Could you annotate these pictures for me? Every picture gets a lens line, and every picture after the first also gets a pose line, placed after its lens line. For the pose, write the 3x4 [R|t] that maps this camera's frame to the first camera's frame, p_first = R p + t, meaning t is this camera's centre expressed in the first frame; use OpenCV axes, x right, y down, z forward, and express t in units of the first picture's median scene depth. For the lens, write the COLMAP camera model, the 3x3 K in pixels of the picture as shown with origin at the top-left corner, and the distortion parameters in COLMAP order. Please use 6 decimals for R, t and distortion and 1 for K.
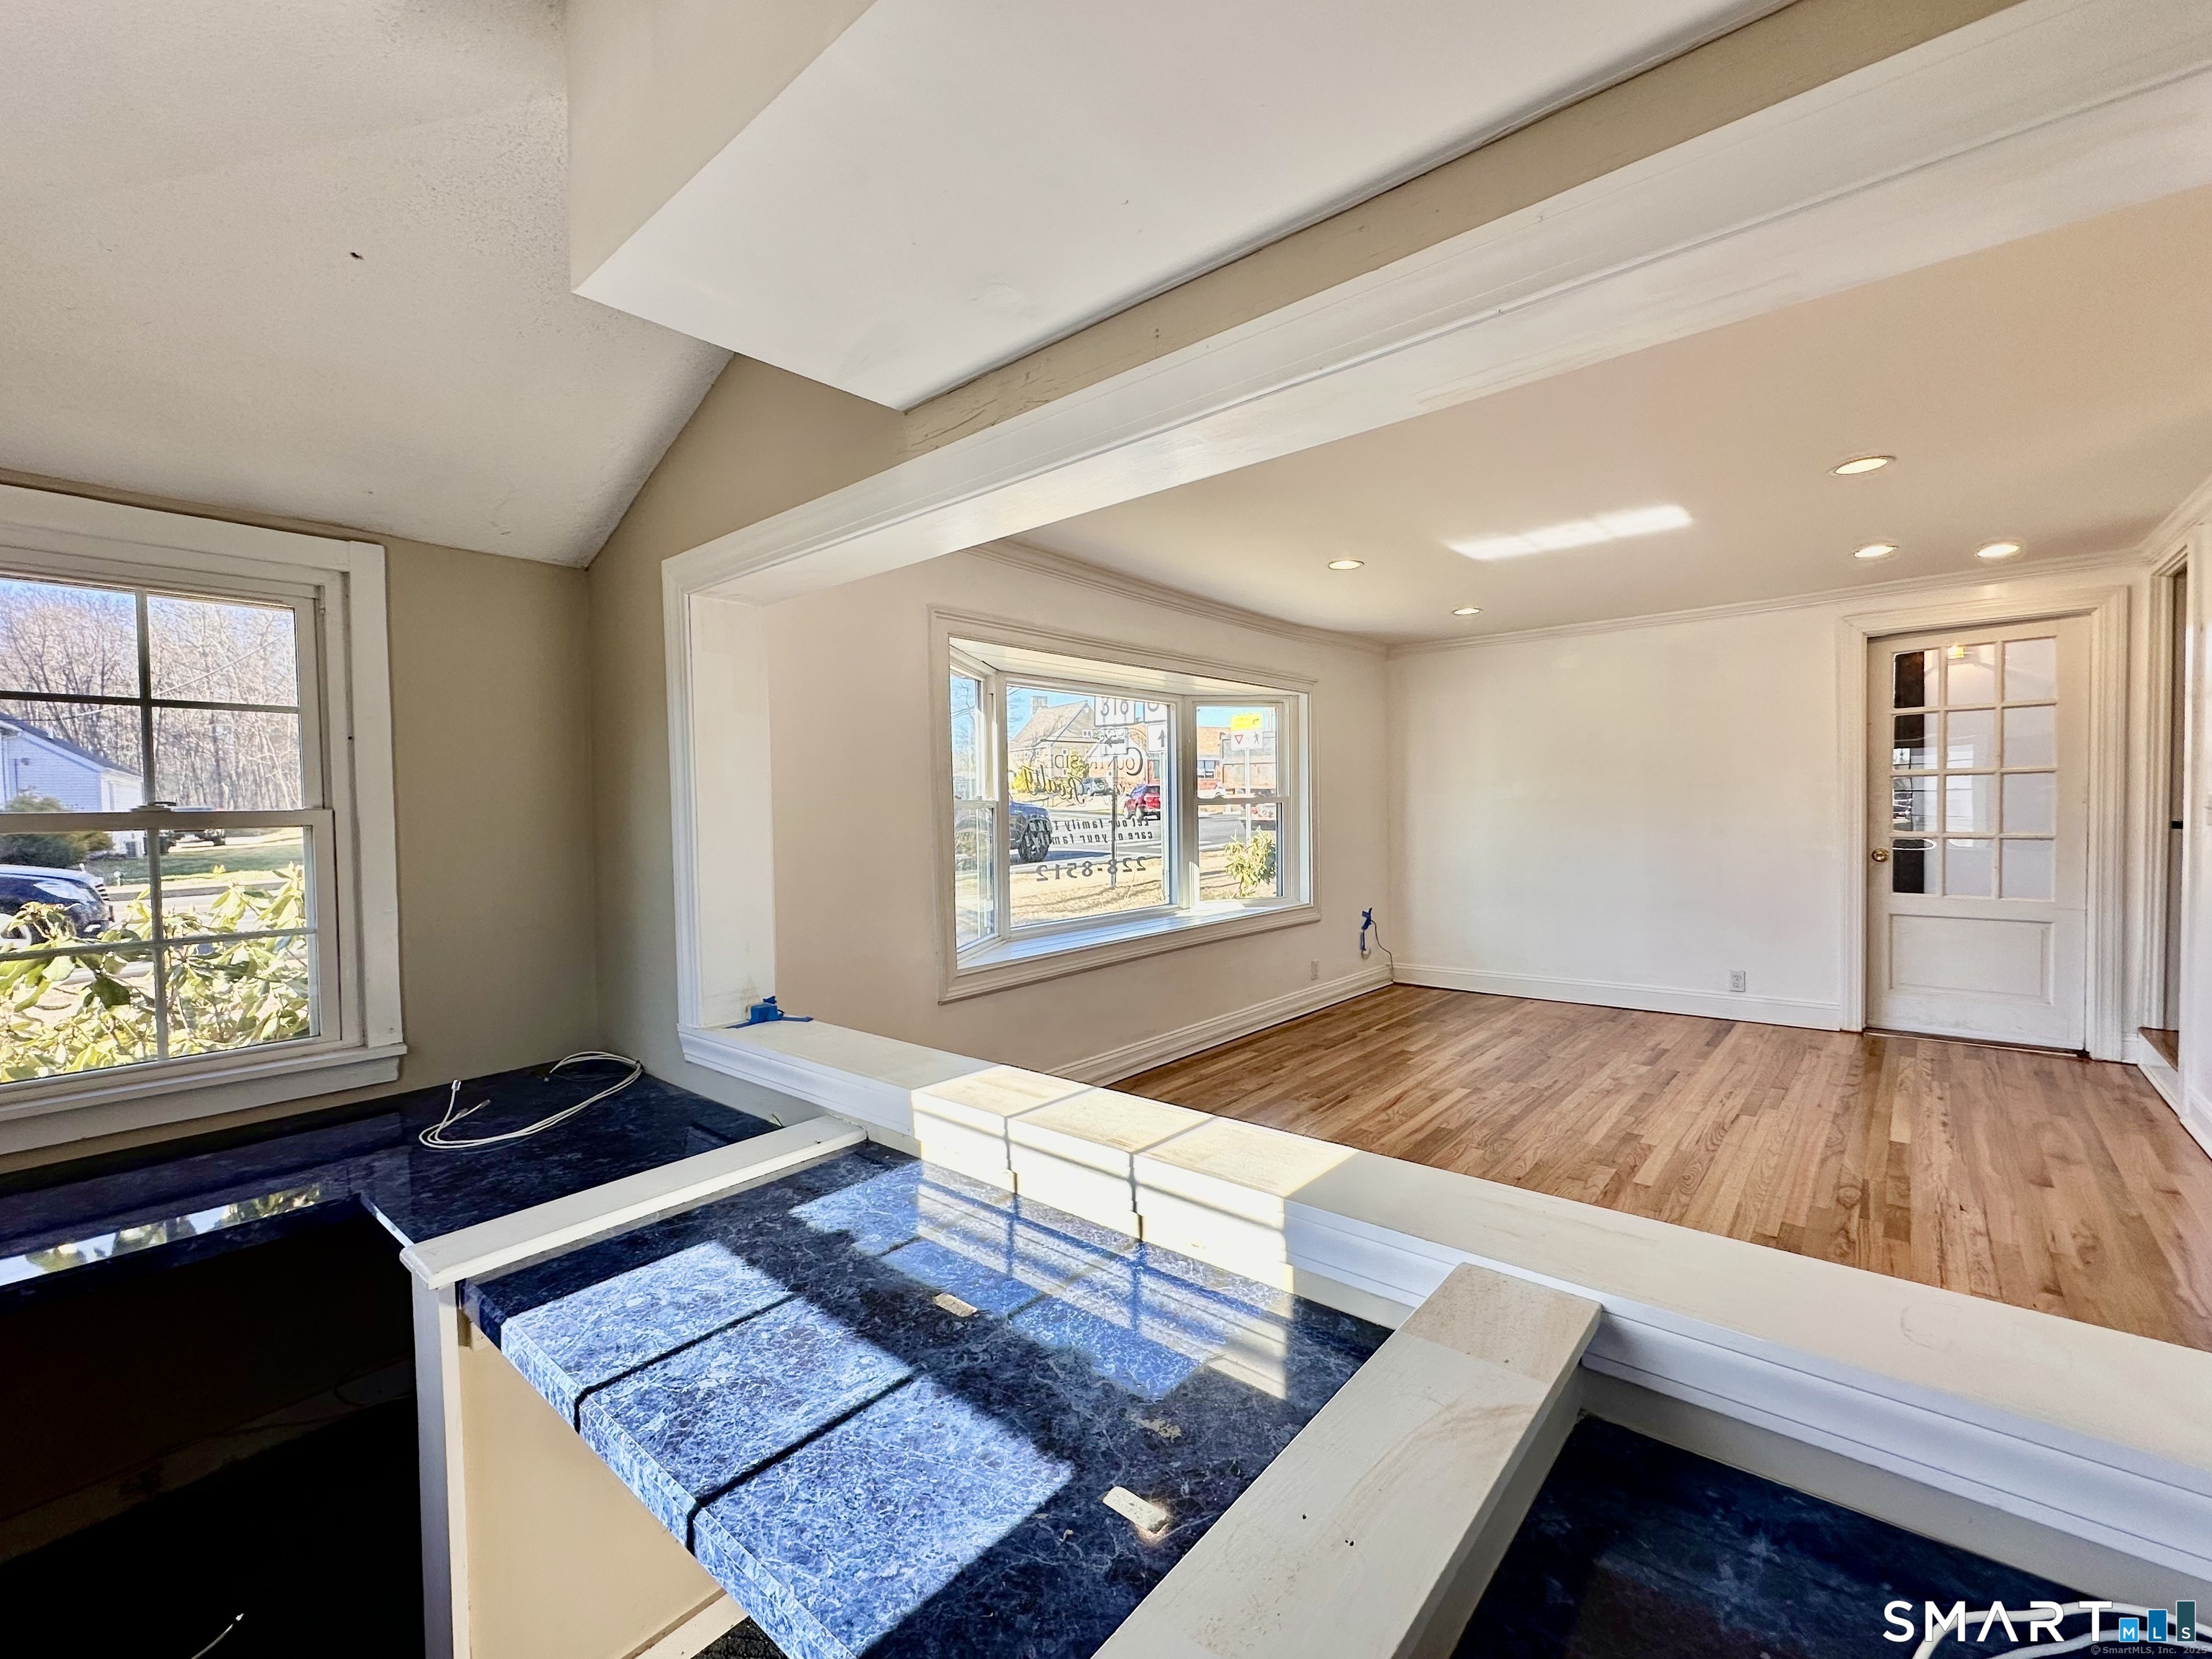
lens RADIAL K [[939.2, 0, 1095.0], [0, 939.2, 833.0], [0, 0, 1]] dist [-0.001795, -0.000268]
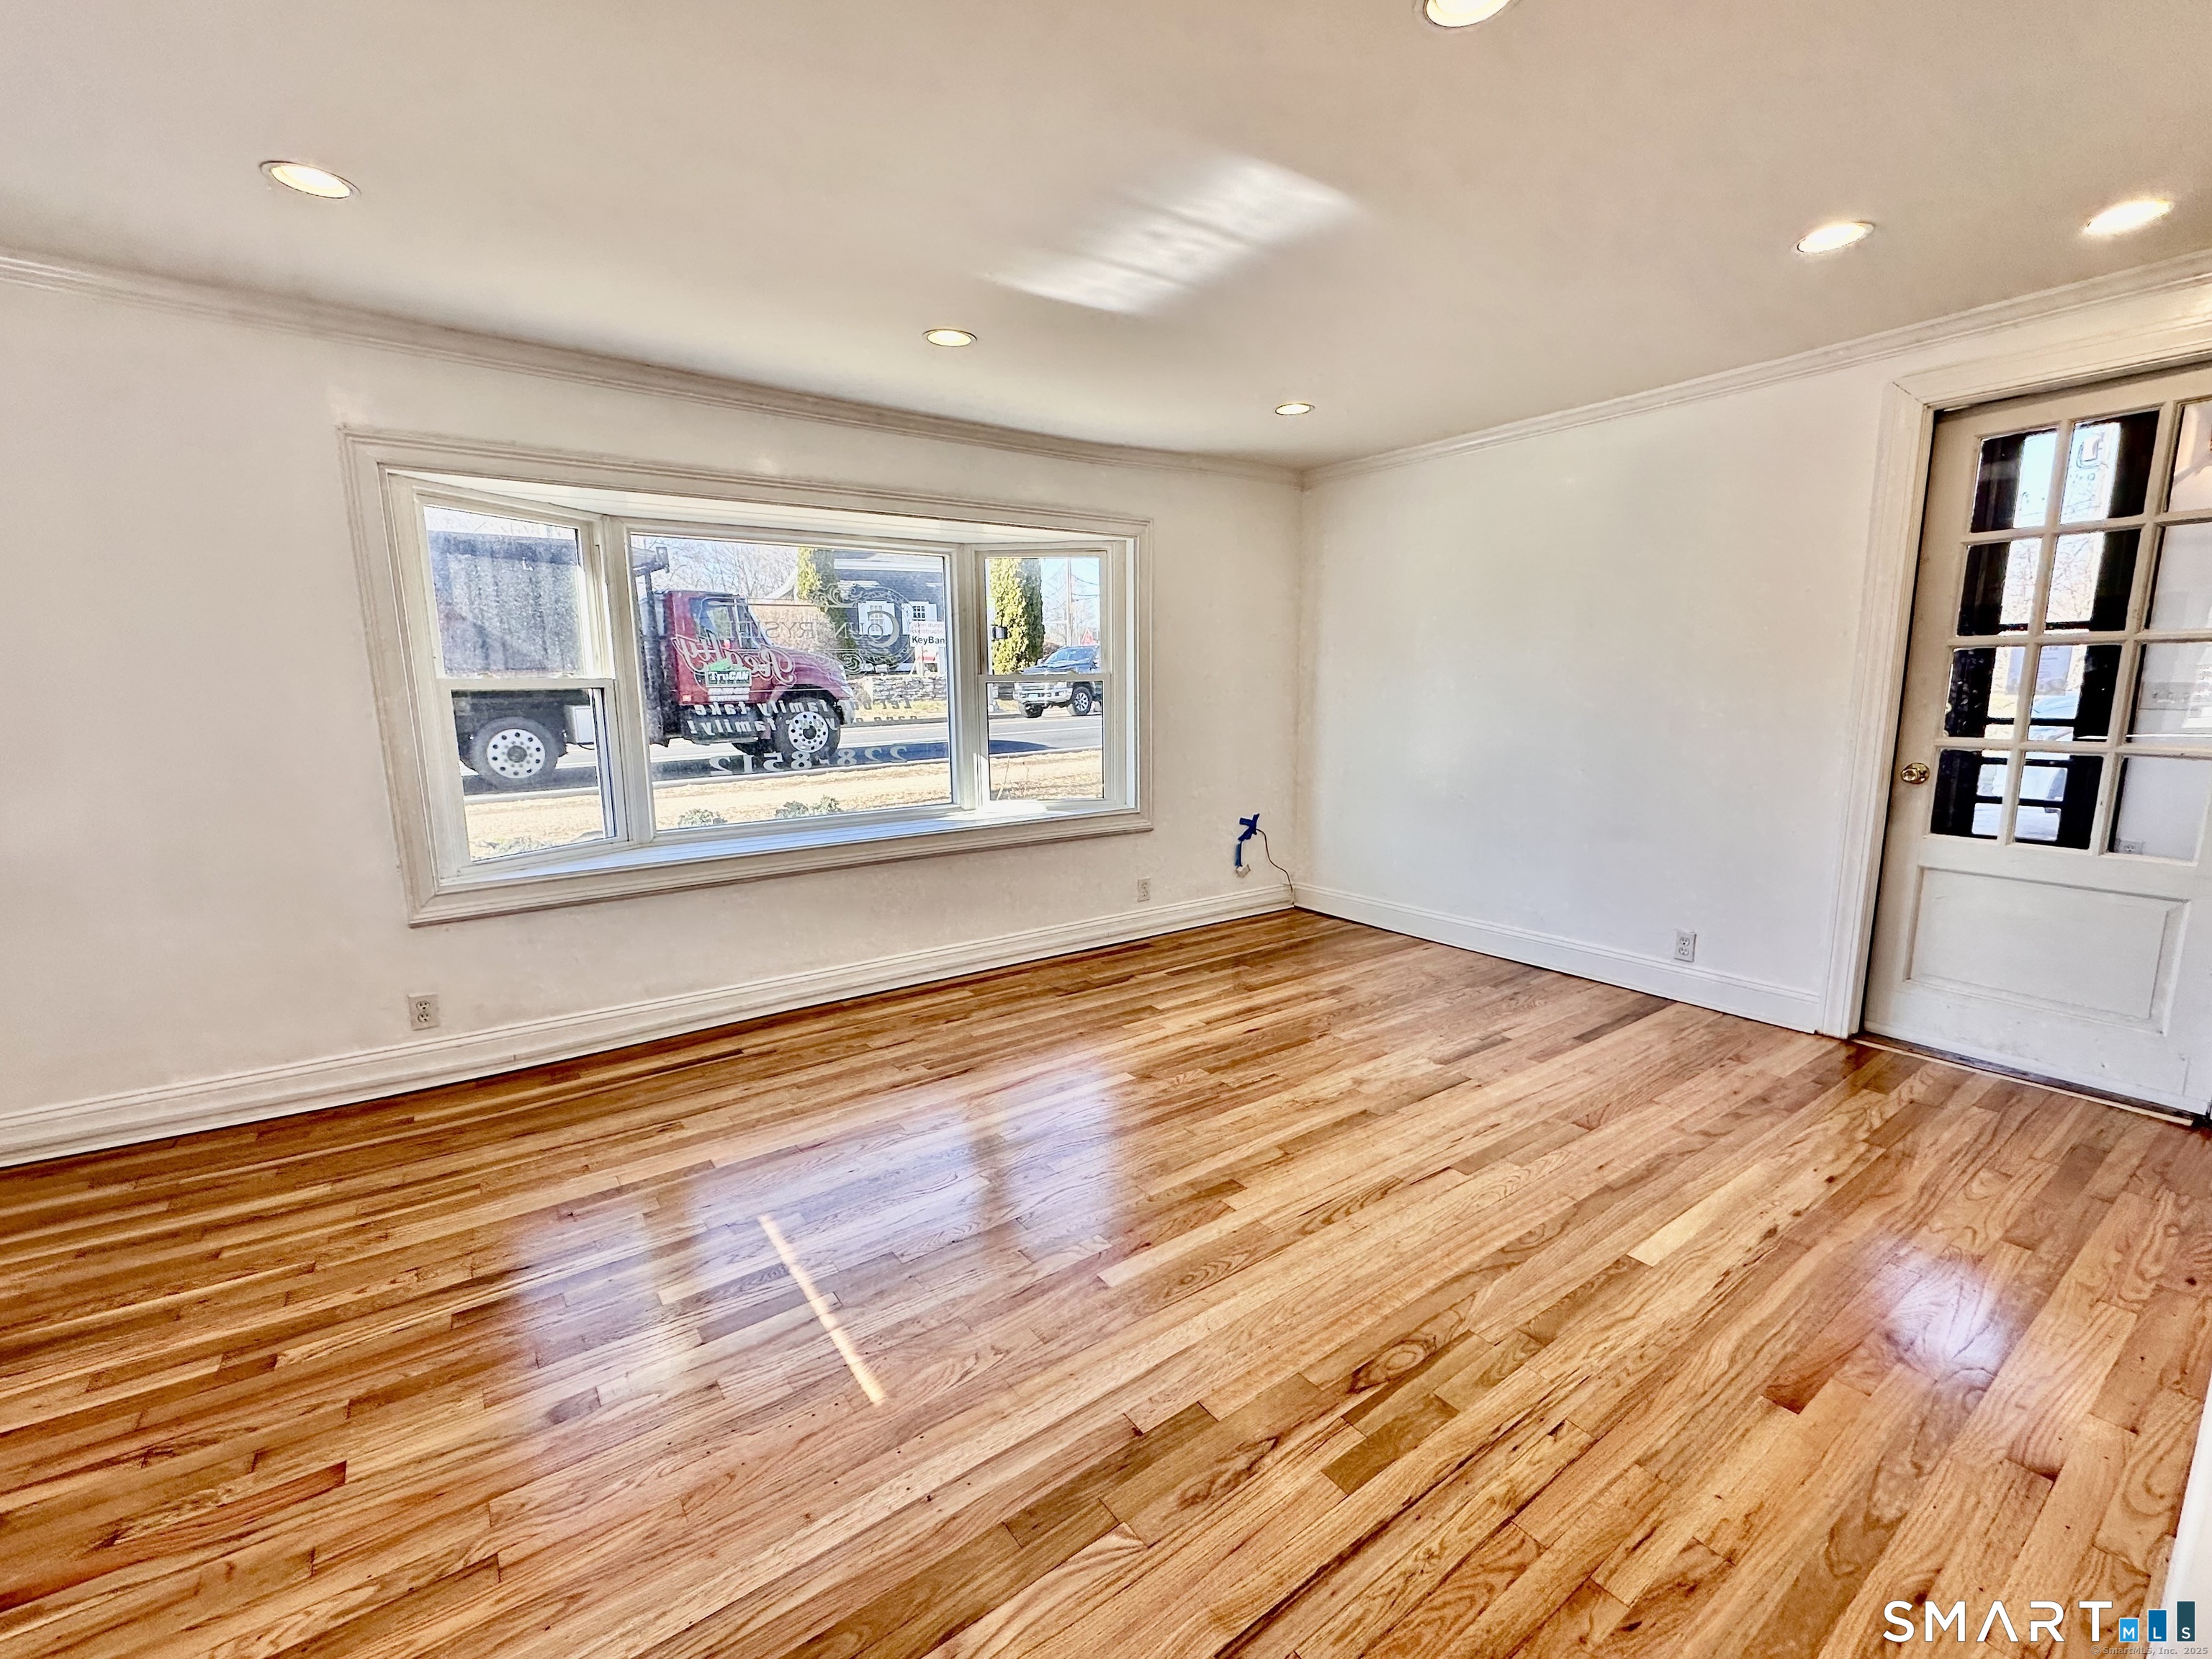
lens RADIAL K [[939.2, 0, 1095.0], [0, 939.2, 833.0], [0, 0, 1]] dist [-0.001795, -0.000268]
pose [[0.971218, 0.045128, -0.233878, 0.492961], [-0.012360, 0.990114, 0.139722, -0.020103], [0.237871, -0.132810, 0.962174, 0.279786]]
